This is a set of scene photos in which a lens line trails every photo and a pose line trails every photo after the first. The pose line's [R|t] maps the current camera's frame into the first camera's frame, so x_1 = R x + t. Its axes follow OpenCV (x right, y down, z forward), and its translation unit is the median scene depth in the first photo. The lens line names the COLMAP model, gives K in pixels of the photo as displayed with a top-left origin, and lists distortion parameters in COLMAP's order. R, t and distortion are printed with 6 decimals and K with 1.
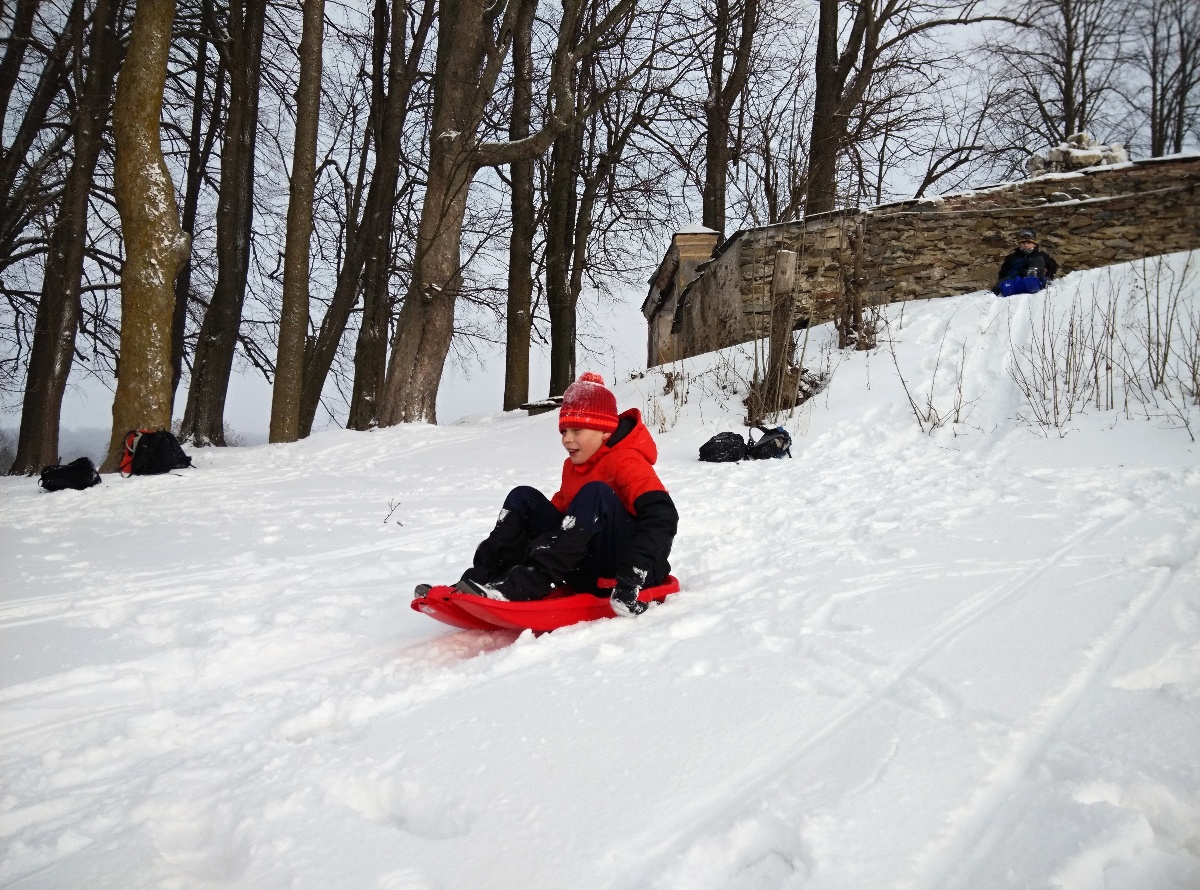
lens RADIAL K [[958.7, 0, 593.4], [0, 958.7, 451.5], [0, 0, 1]] dist [0.091772, -0.142021]
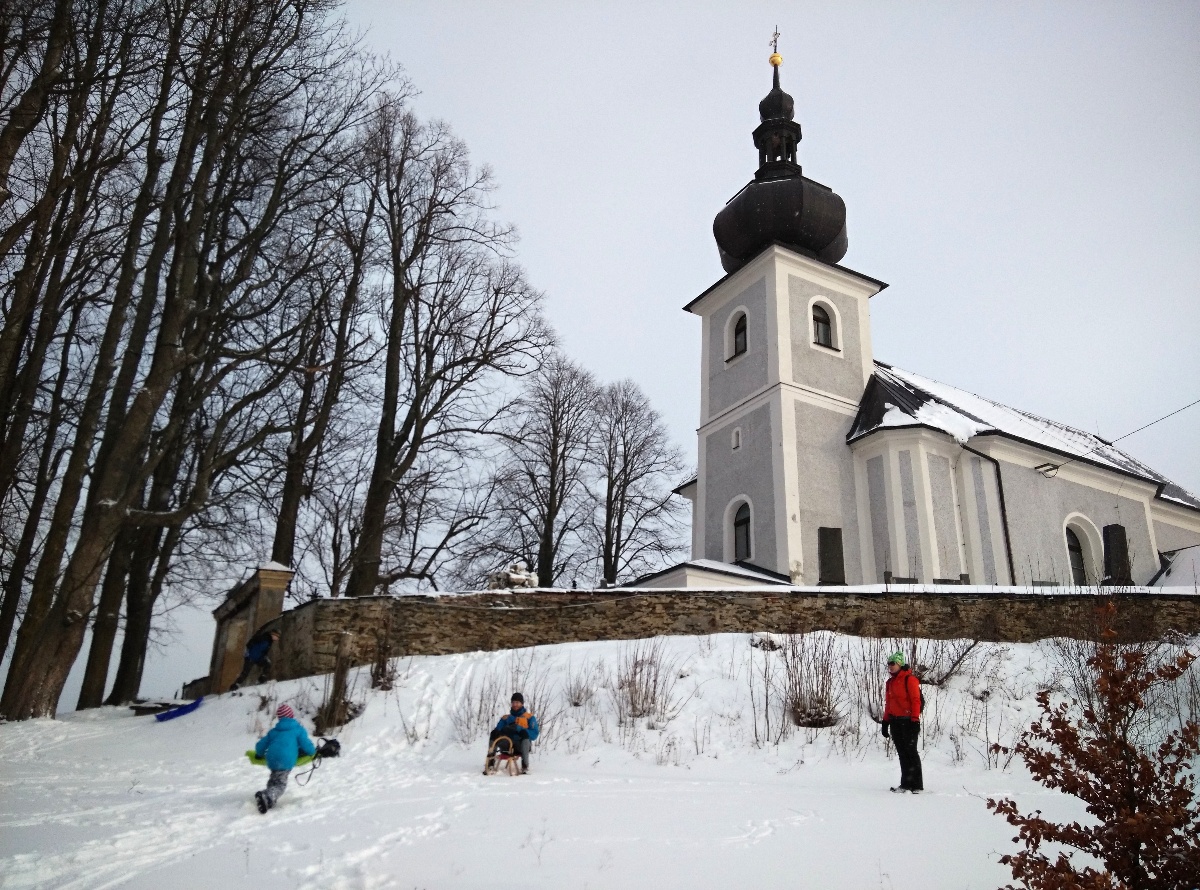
lens RADIAL K [[951.2, 0, 600.0], [0, 951.2, 445.0], [0, 0, 1]] dist [0.133643, -0.199399]
pose [[0.887114, 0.159518, 0.433109, -0.170672], [-0.030573, 0.956625, -0.289712, -0.029537], [-0.460537, 0.243766, 0.853513, -0.656934]]
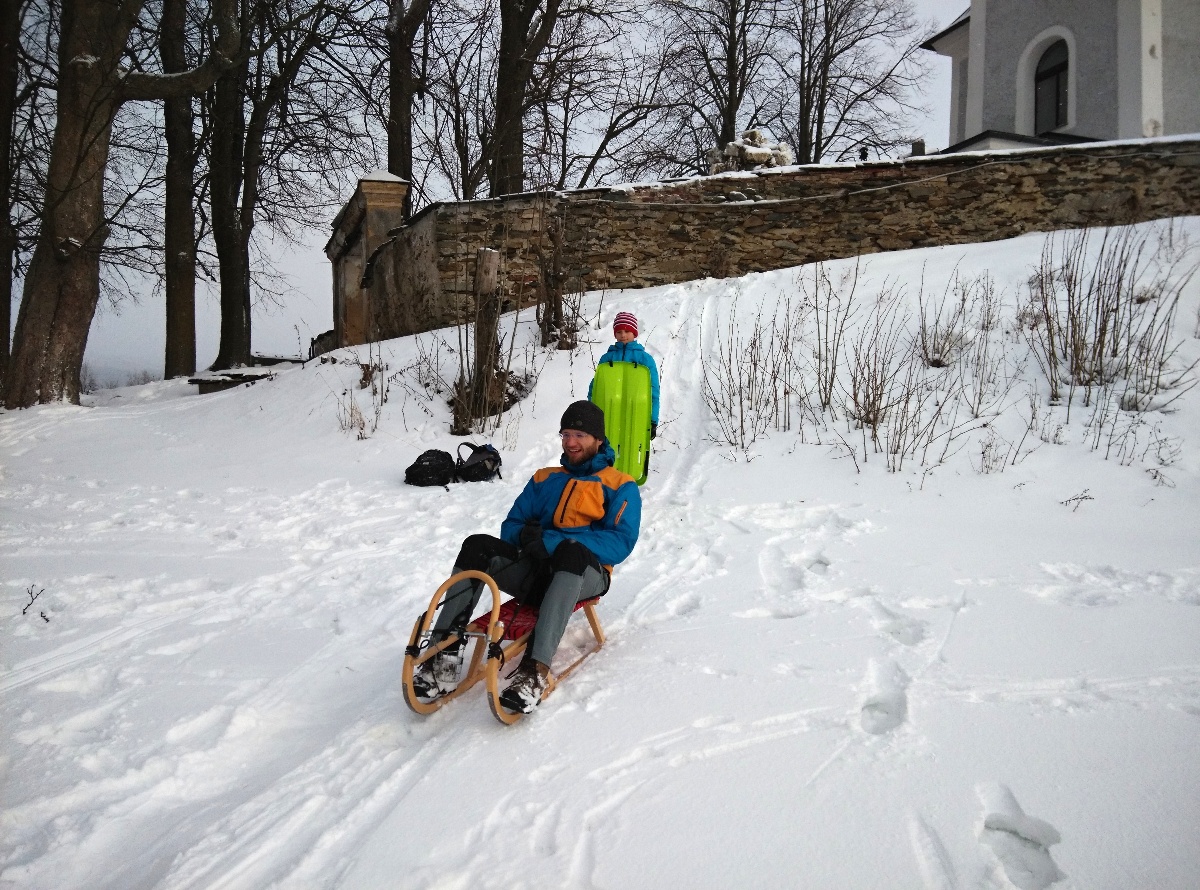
lens RADIAL K [[951.2, 0, 600.0], [0, 951.2, 445.0], [0, 0, 1]] dist [0.133643, -0.199399]
pose [[0.946724, -0.029724, 0.320672, -0.006423], [0.004986, 0.996965, 0.077693, -0.068220], [-0.322008, -0.071955, 0.943998, 0.034899]]
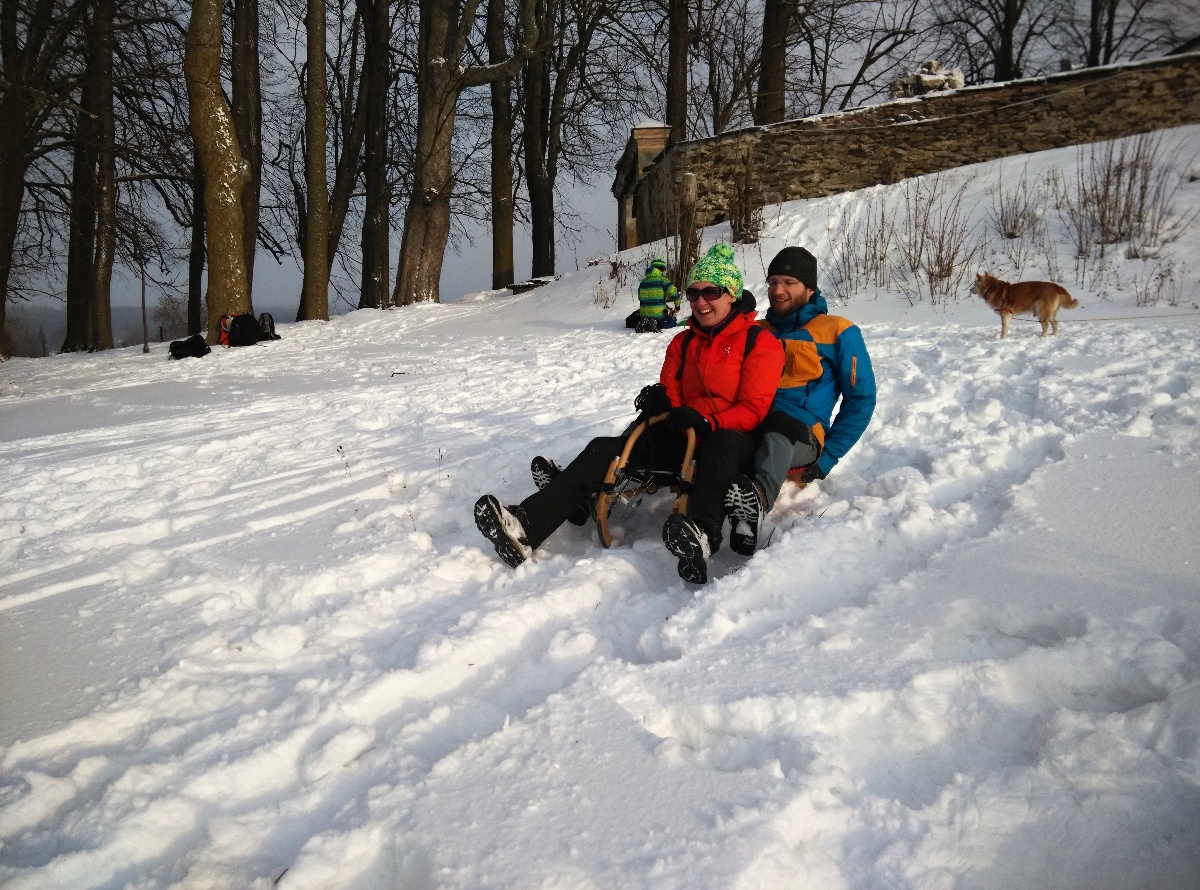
lens RADIAL K [[963.1, 0, 600.0], [0, 963.1, 445.0], [0, 0, 1]] dist [0.090900, -0.115957]
pose [[0.999485, -0.029566, 0.012435, 0.030266], [0.027672, 0.990891, 0.131796, -0.004798], [-0.016218, -0.131384, 0.991199, -0.354830]]
